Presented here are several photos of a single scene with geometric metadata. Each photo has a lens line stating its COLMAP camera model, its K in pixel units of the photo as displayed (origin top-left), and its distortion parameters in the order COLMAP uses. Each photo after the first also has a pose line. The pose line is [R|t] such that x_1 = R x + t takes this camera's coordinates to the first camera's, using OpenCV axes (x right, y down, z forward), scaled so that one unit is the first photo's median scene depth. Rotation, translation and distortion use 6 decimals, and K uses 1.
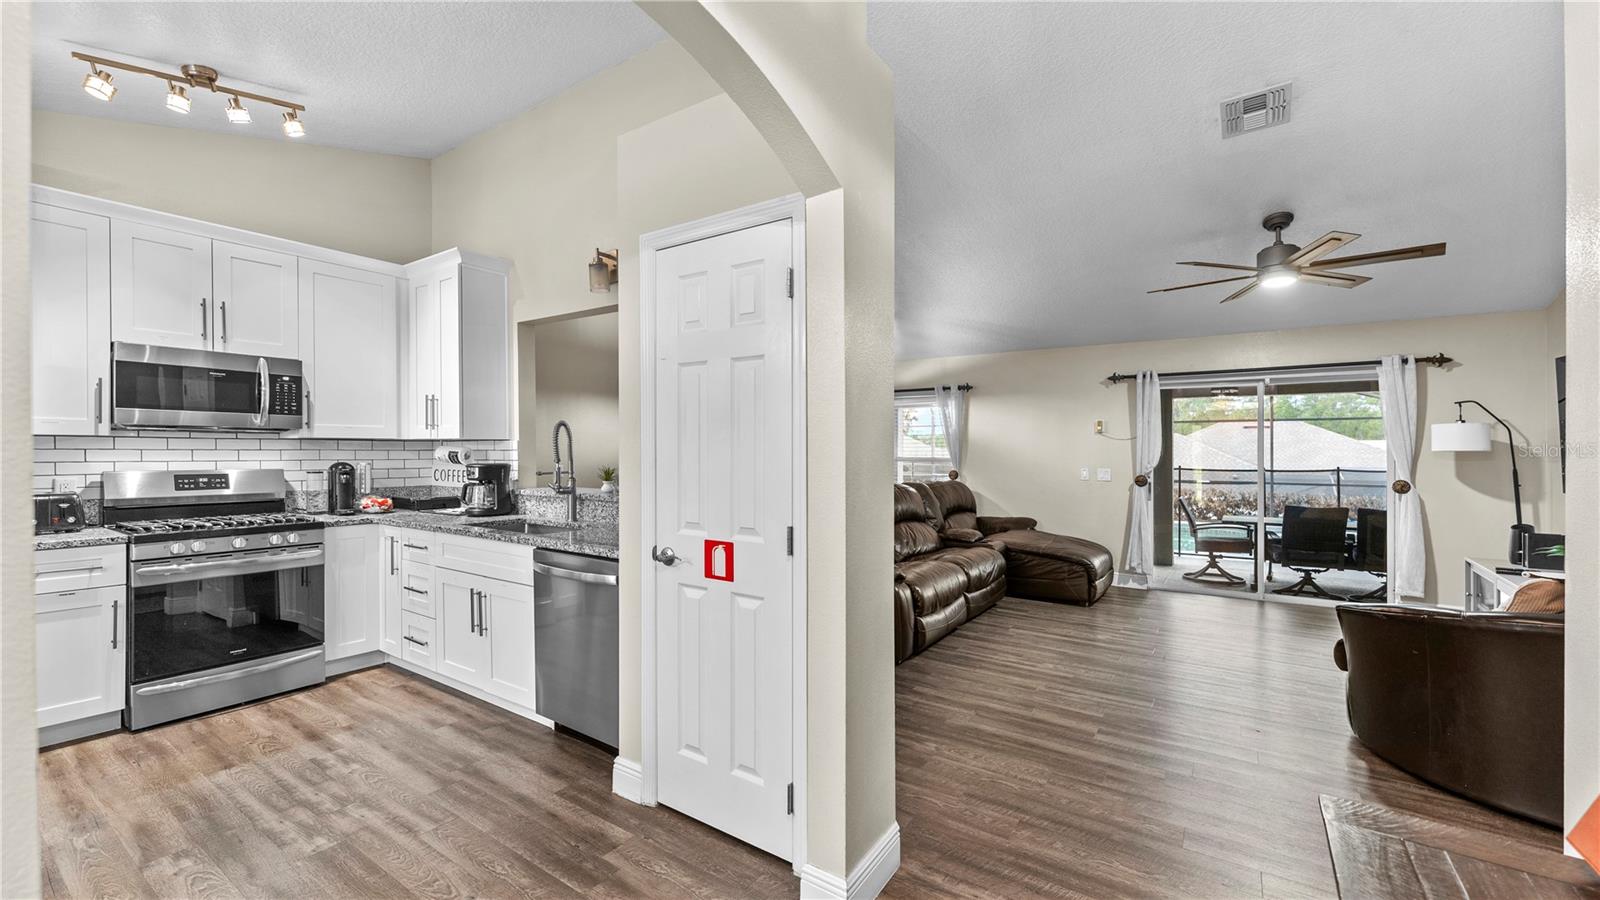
lens RADIAL K [[641.4, 0, 790.0], [0, 641.4, 449.8], [0, 0, 1]] dist [0.000799, -0.000186]
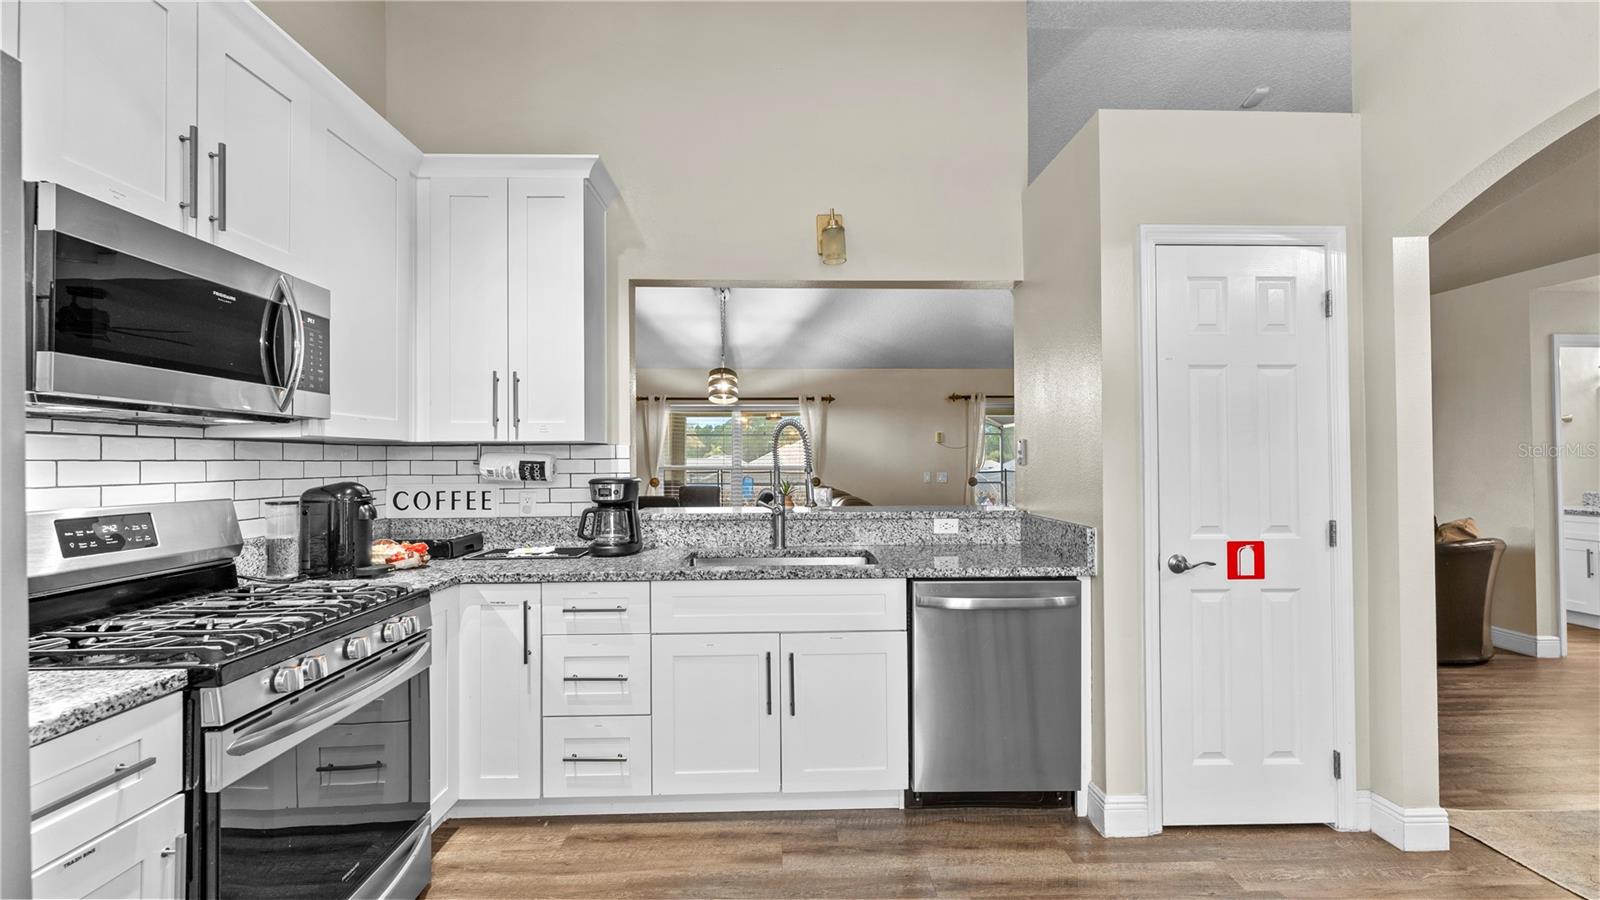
lens RADIAL K [[641.4, 0, 795.3], [0, 641.4, 452.3], [0, 0, 1]] dist [0.000799, -0.000186]
pose [[0.805279, -0.000468, 0.592896, -0.793718], [0.008003, 0.999917, -0.010081, 0.002620], [-0.592843, 0.012863, 0.805216, 0.365560]]
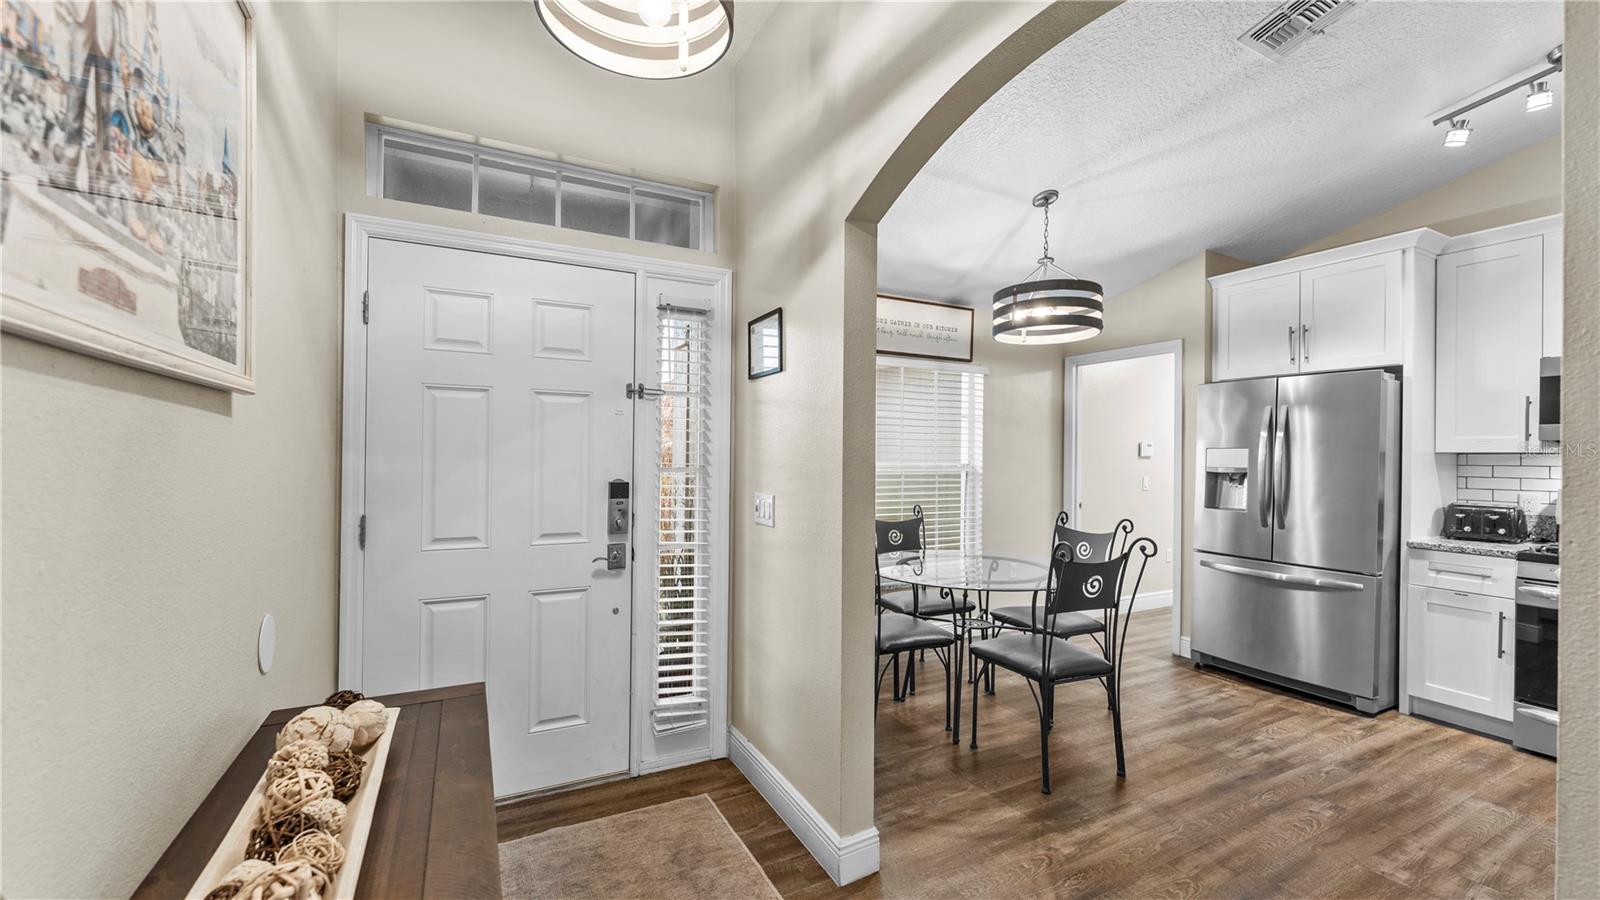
lens RADIAL K [[641.4, 0, 790.5], [0, 641.4, 454.9], [0, 0, 1]] dist [0.000799, -0.000186]
pose [[-0.470081, -0.011149, -0.882553, 0.324278], [-0.013694, 0.999892, -0.005337, 0.002770], [0.882517, 0.009577, -0.470182, 0.383490]]
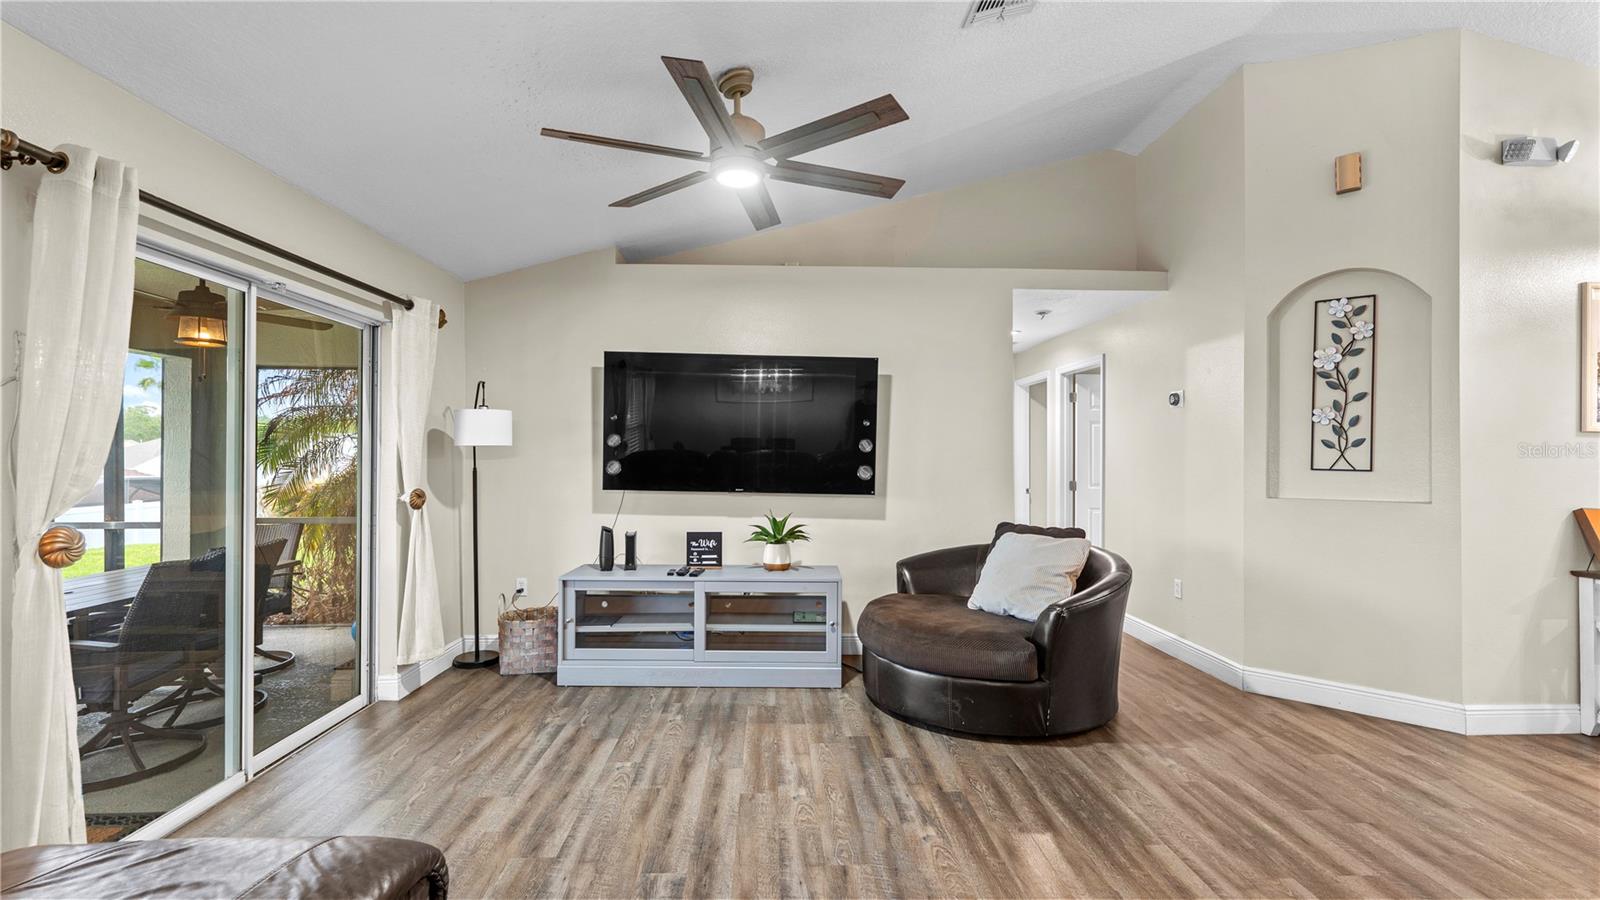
lens RADIAL K [[689.4, 0, 792.5], [0, 689.4, 453.8], [0, 0, 1]] dist [0.001195, -0.001656]
pose [[-0.594115, -0.005633, 0.804360, 0.217240], [-0.007204, 0.999973, 0.001682, 0.009523], [-0.804348, -0.004796, -0.594139, 1.602482]]
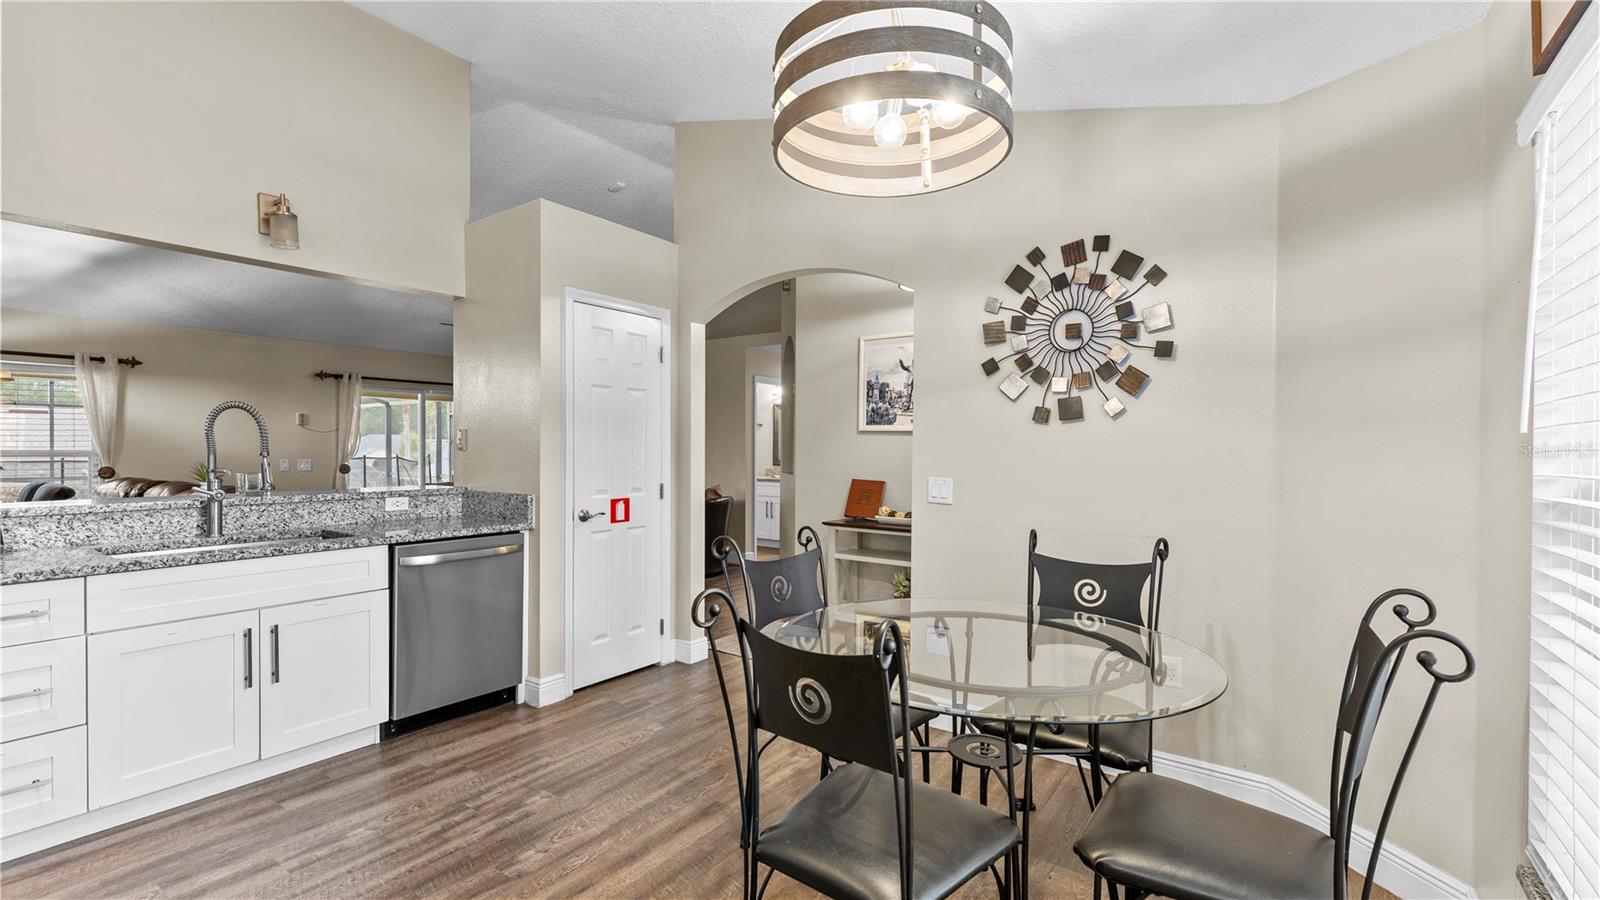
lens RADIAL K [[689.4, 0, 792.3], [0, 689.4, 456.1], [0, 0, 1]] dist [0.001195, -0.001656]
pose [[0.021326, -0.017176, 0.999625, -1.131156], [-0.005623, 0.999835, 0.017300, 0.000817], [-0.999757, -0.005990, 0.021226, 0.321256]]
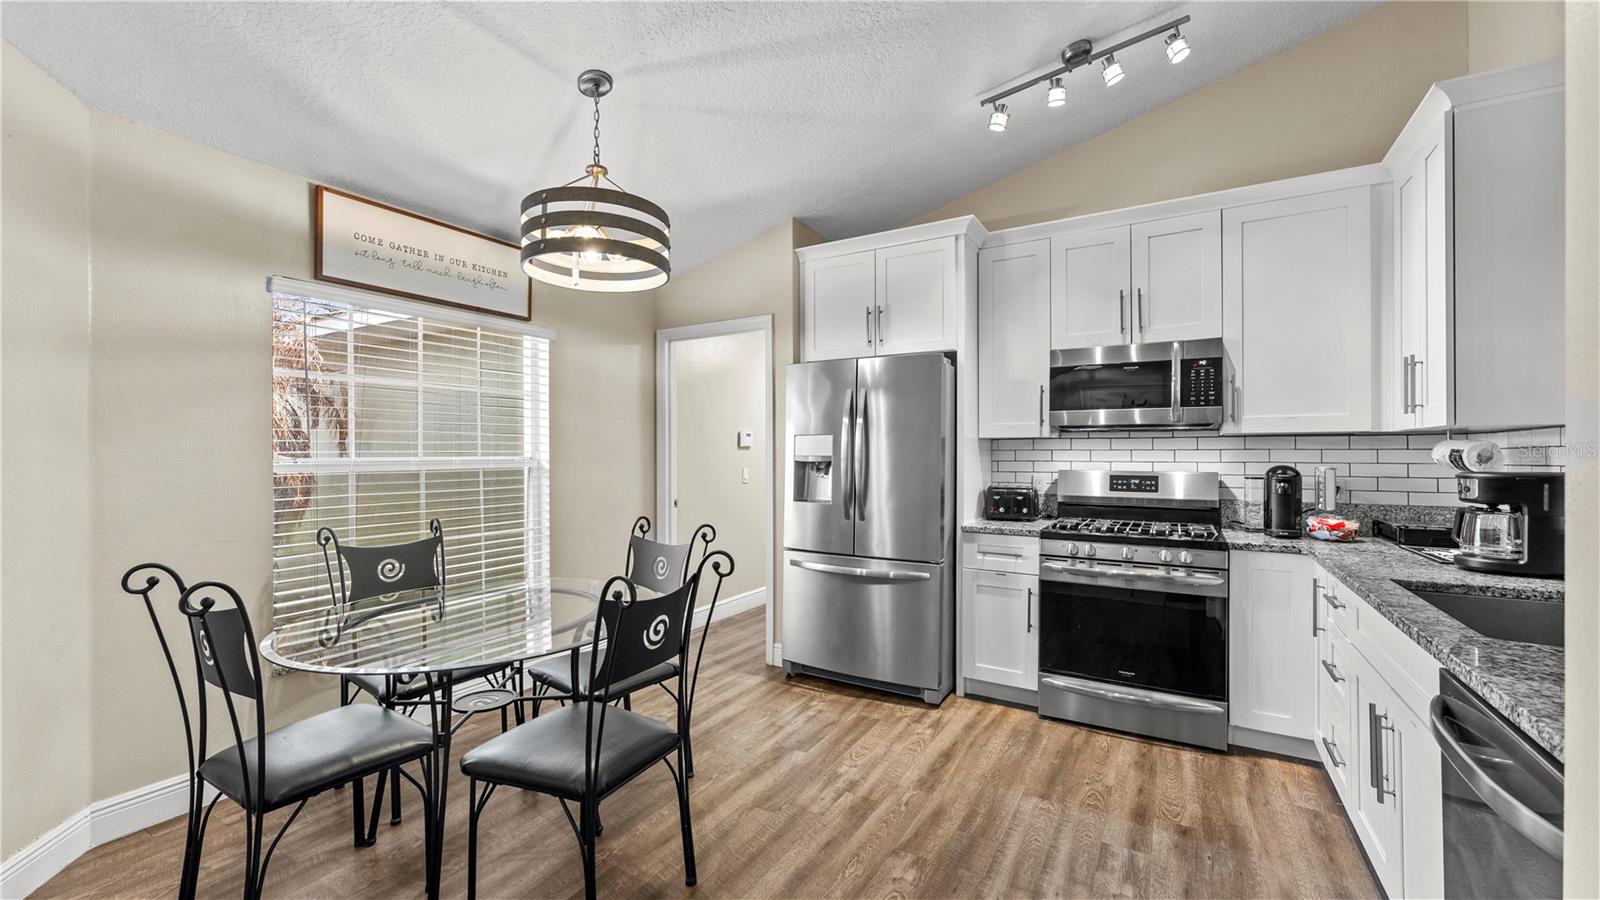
lens RADIAL K [[641.4, 0, 798.0], [0, 641.4, 458.0], [0, 0, 1]] dist [0.000799, -0.000186]
pose [[0.066333, 0.004005, -0.997789, 0.003678], [0.001505, 0.999990, 0.004114, 0.007513], [0.997796, -0.001775, 0.066327, 0.435448]]
